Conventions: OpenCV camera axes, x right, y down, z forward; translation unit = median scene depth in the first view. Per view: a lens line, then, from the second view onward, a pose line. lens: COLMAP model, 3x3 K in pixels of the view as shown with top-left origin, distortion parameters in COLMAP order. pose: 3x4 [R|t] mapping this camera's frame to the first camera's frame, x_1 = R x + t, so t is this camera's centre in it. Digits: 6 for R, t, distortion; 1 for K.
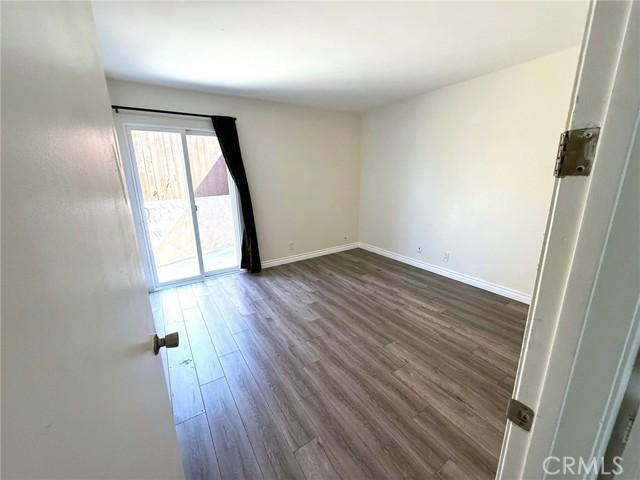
lens RADIAL K [[255.9, 0, 318.2], [0, 255.9, 240.7], [0, 0, 1]] dist [0.004490, 0.000223]
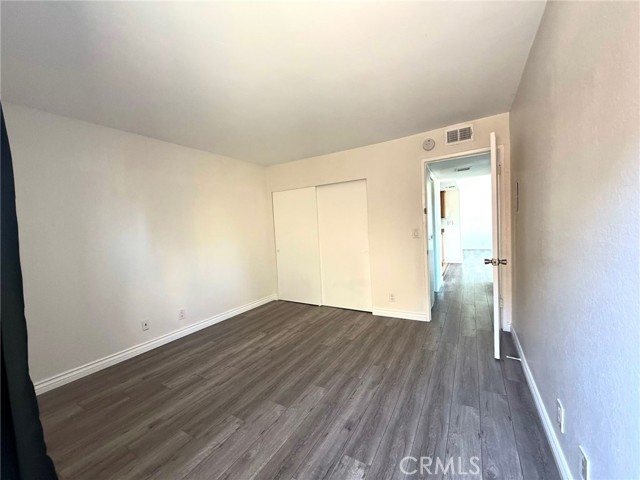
lens RADIAL K [[255.9, 0, 318.2], [0, 255.9, 240.7], [0, 0, 1]] dist [0.004490, 0.000223]
pose [[-0.445628, -0.003409, 0.895212, -0.698224], [0.280150, 0.949235, 0.143070, -0.236434], [-0.850254, 0.314549, -0.422051, 1.139774]]
